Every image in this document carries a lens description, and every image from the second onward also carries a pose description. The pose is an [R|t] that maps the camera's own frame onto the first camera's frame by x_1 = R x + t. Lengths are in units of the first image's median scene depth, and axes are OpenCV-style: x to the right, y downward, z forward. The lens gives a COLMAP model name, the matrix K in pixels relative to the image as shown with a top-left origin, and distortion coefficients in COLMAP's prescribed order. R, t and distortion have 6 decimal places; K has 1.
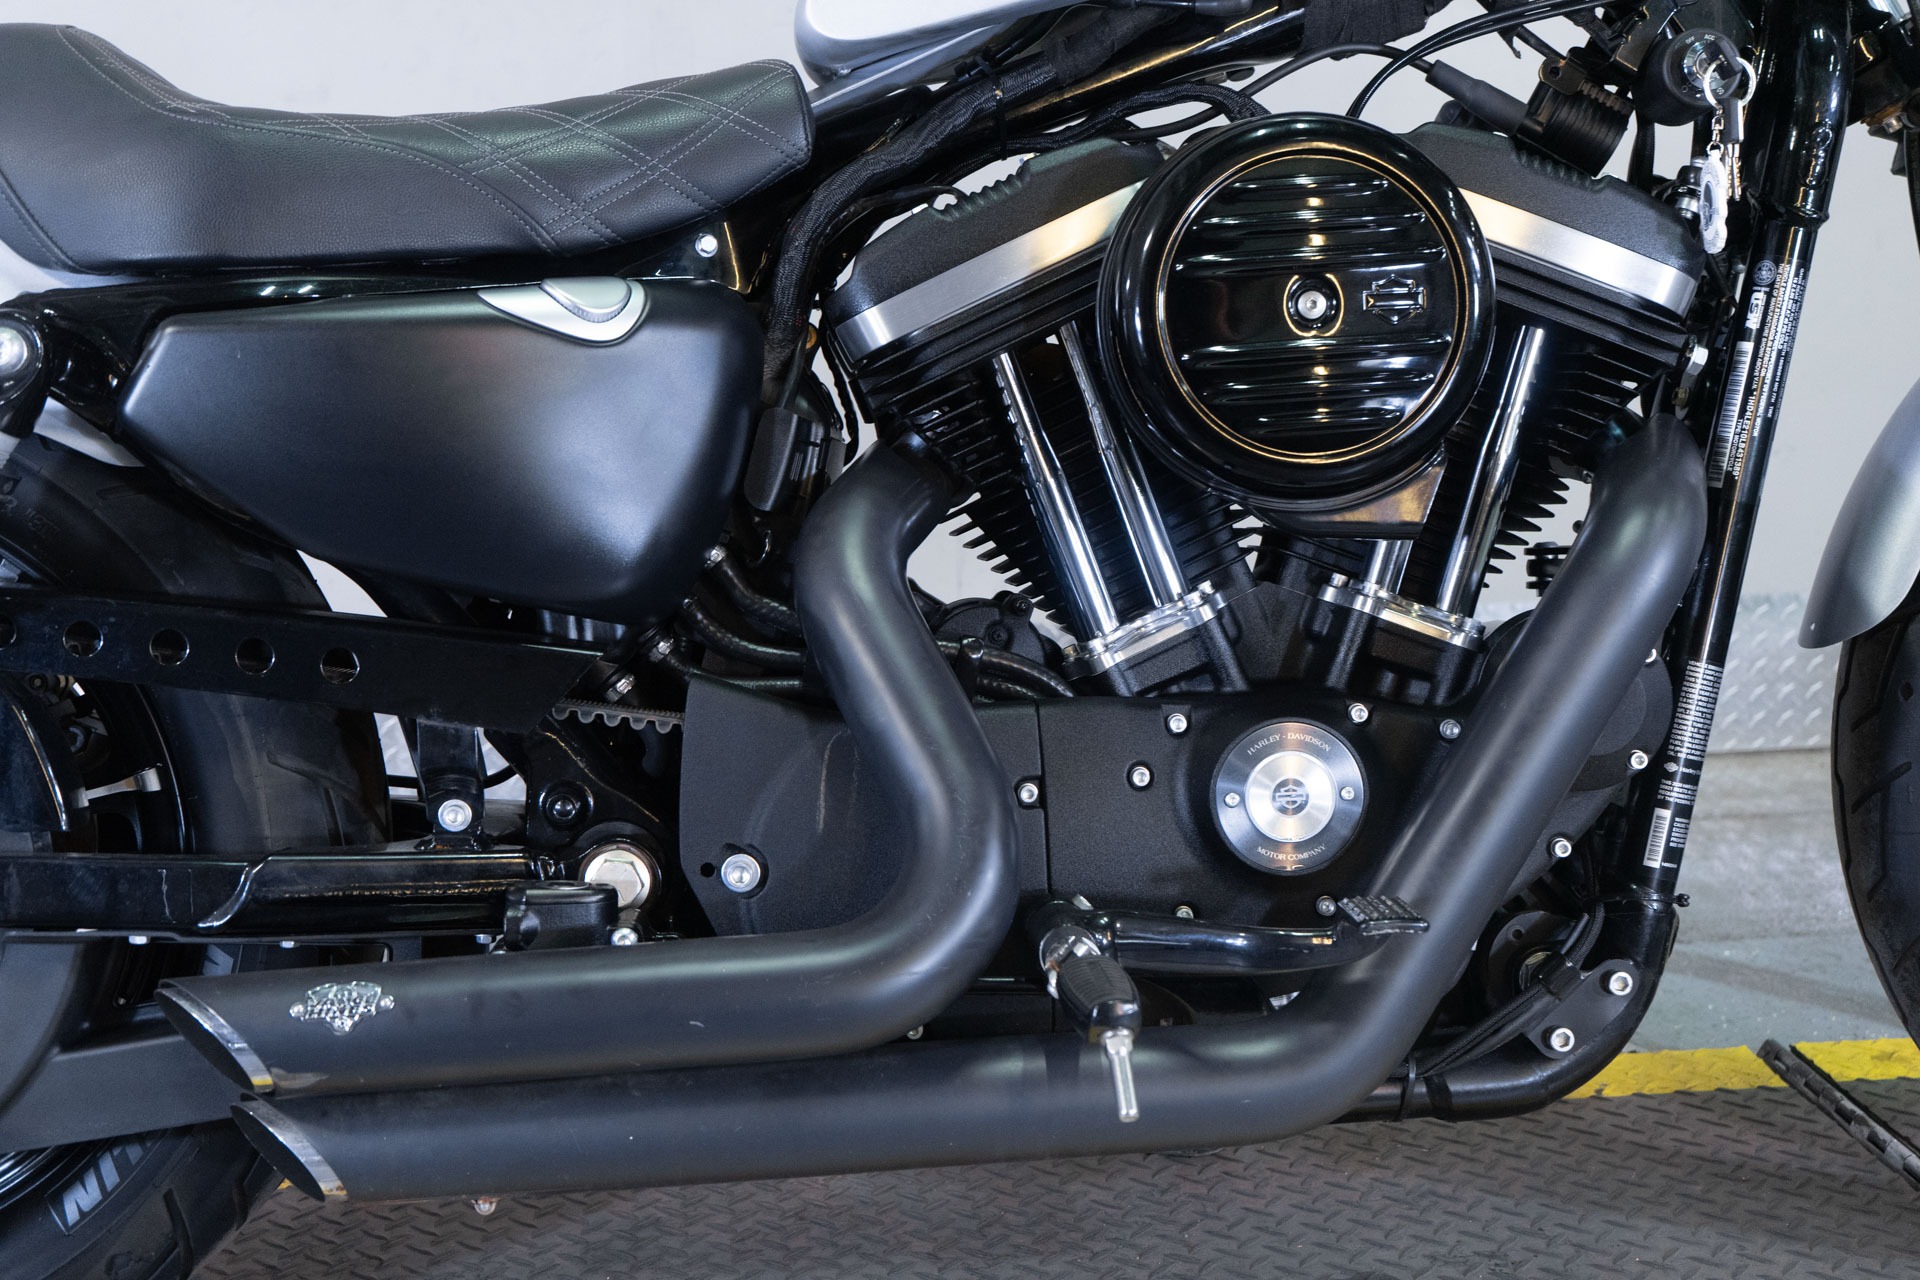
lens RADIAL K [[2578.2, 0, 986.6], [0, 2578.2, 641.9], [0, 0, 1]] dist [0.033337, 0.041599]
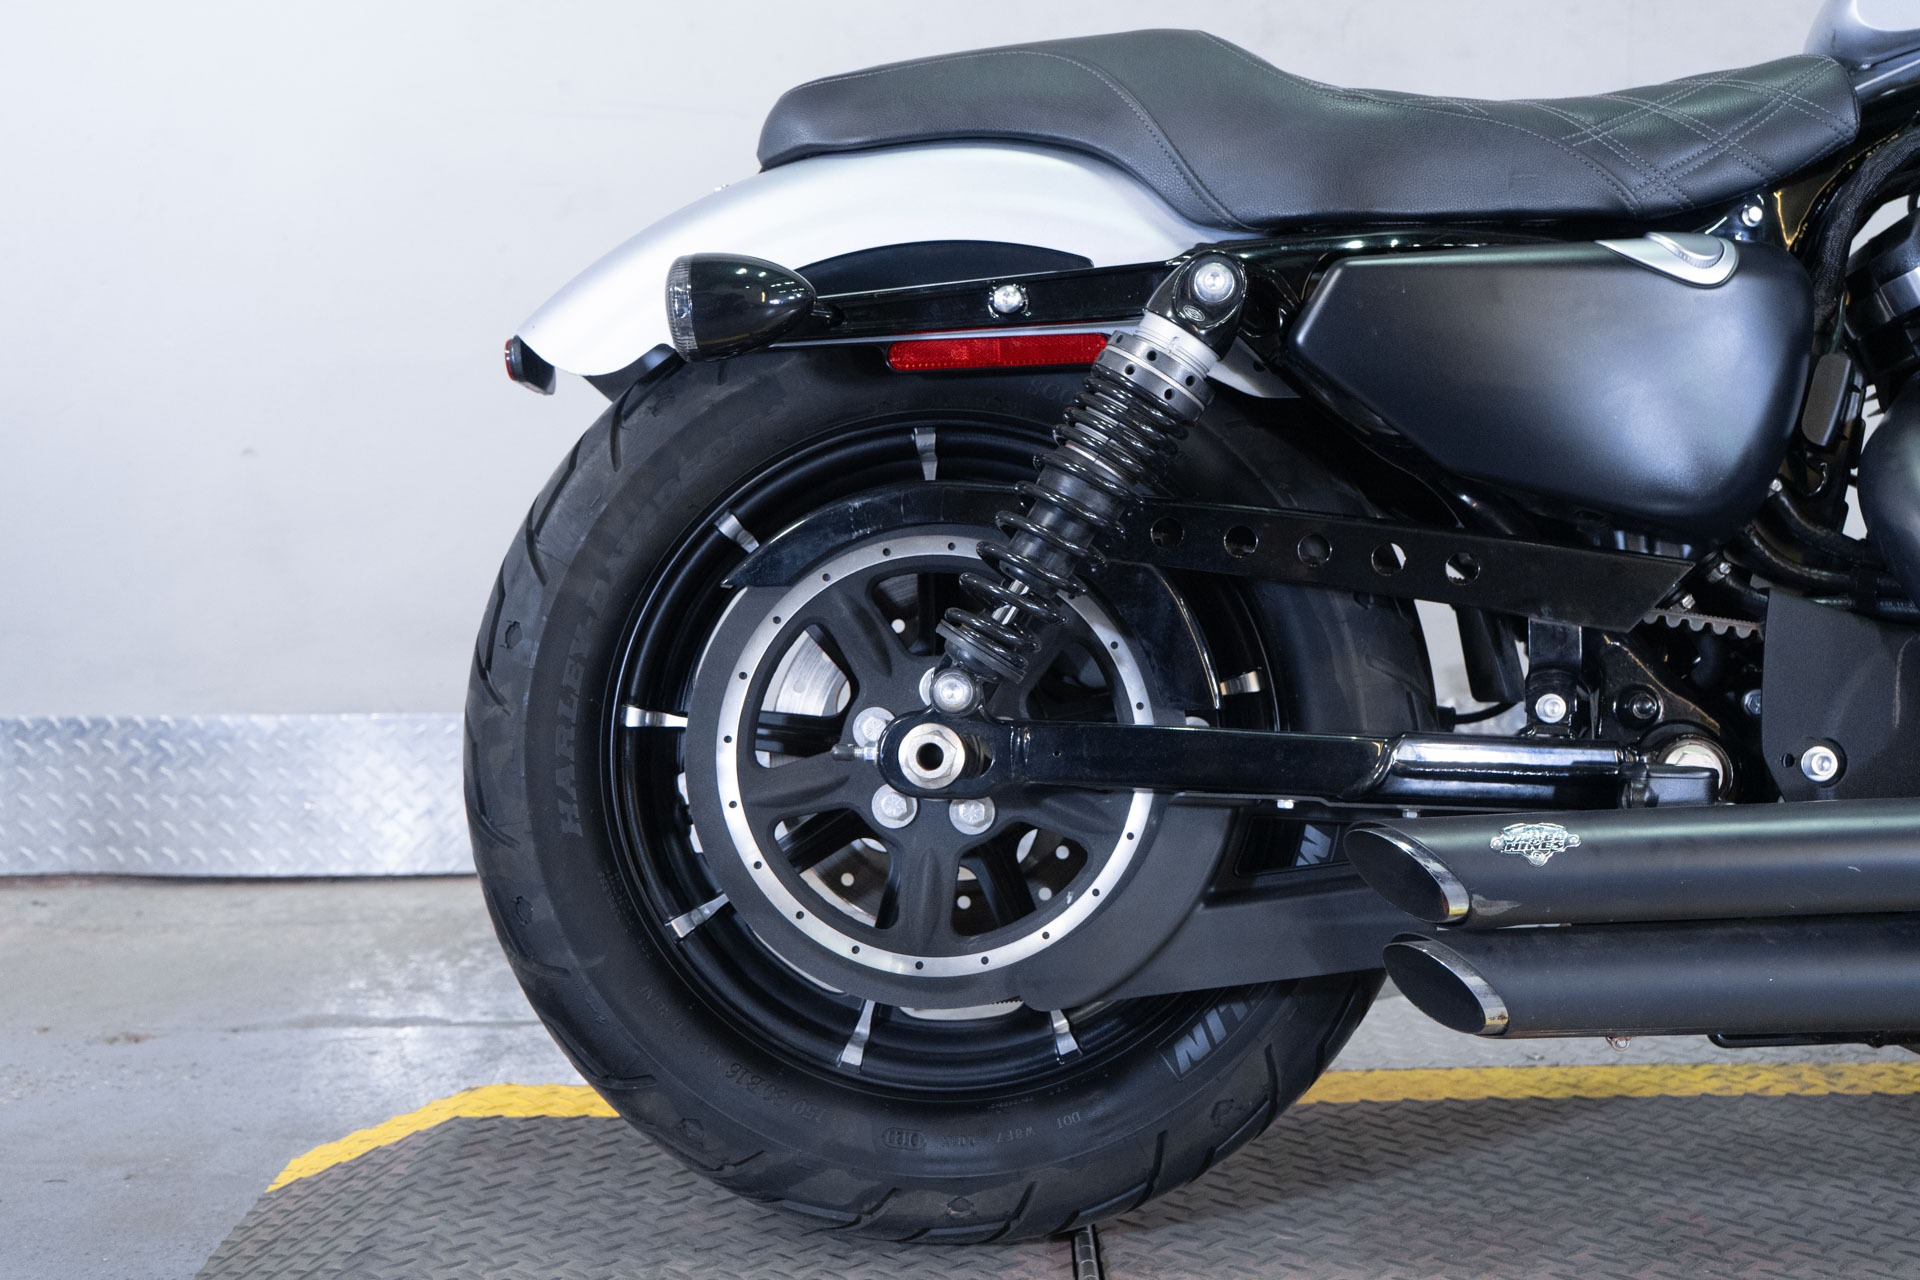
lens RADIAL K [[2578.2, 0, 986.6], [0, 2578.2, 641.9], [0, 0, 1]] dist [0.033337, 0.041599]
pose [[0.994270, 0.015531, -0.105760, -0.326073], [-0.024144, 0.996450, -0.080653, 0.132690], [0.104132, 0.082744, 0.991116, -0.135131]]
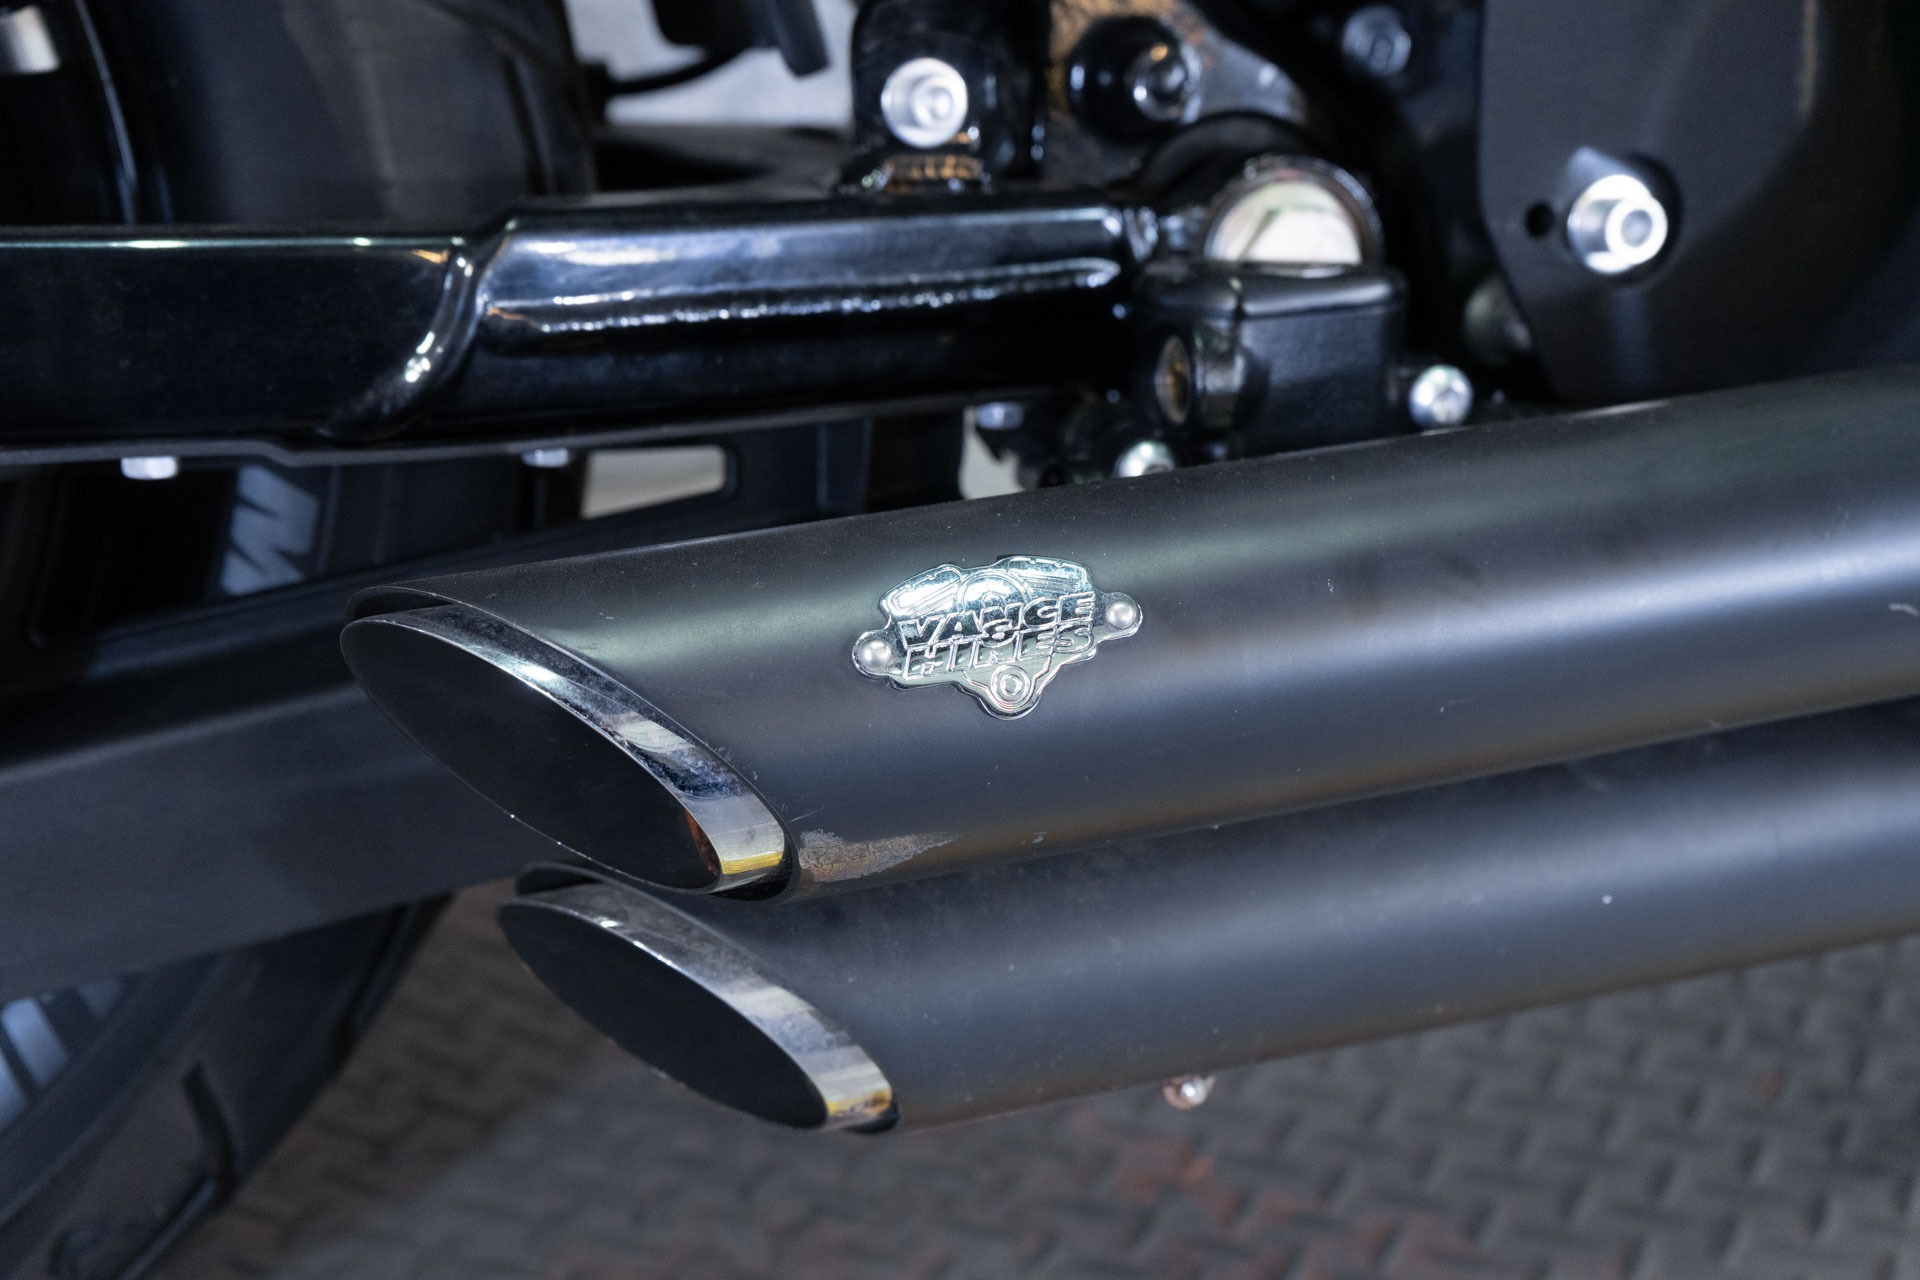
lens RADIAL K [[2578.2, 0, 986.6], [0, 2578.2, 641.9], [0, 0, 1]] dist [0.033337, 0.041599]
pose [[0.968298, -0.074898, 0.238306, -0.290975], [0.022897, 0.976588, 0.213896, 0.062509], [-0.248747, -0.201658, 0.947343, 0.604712]]
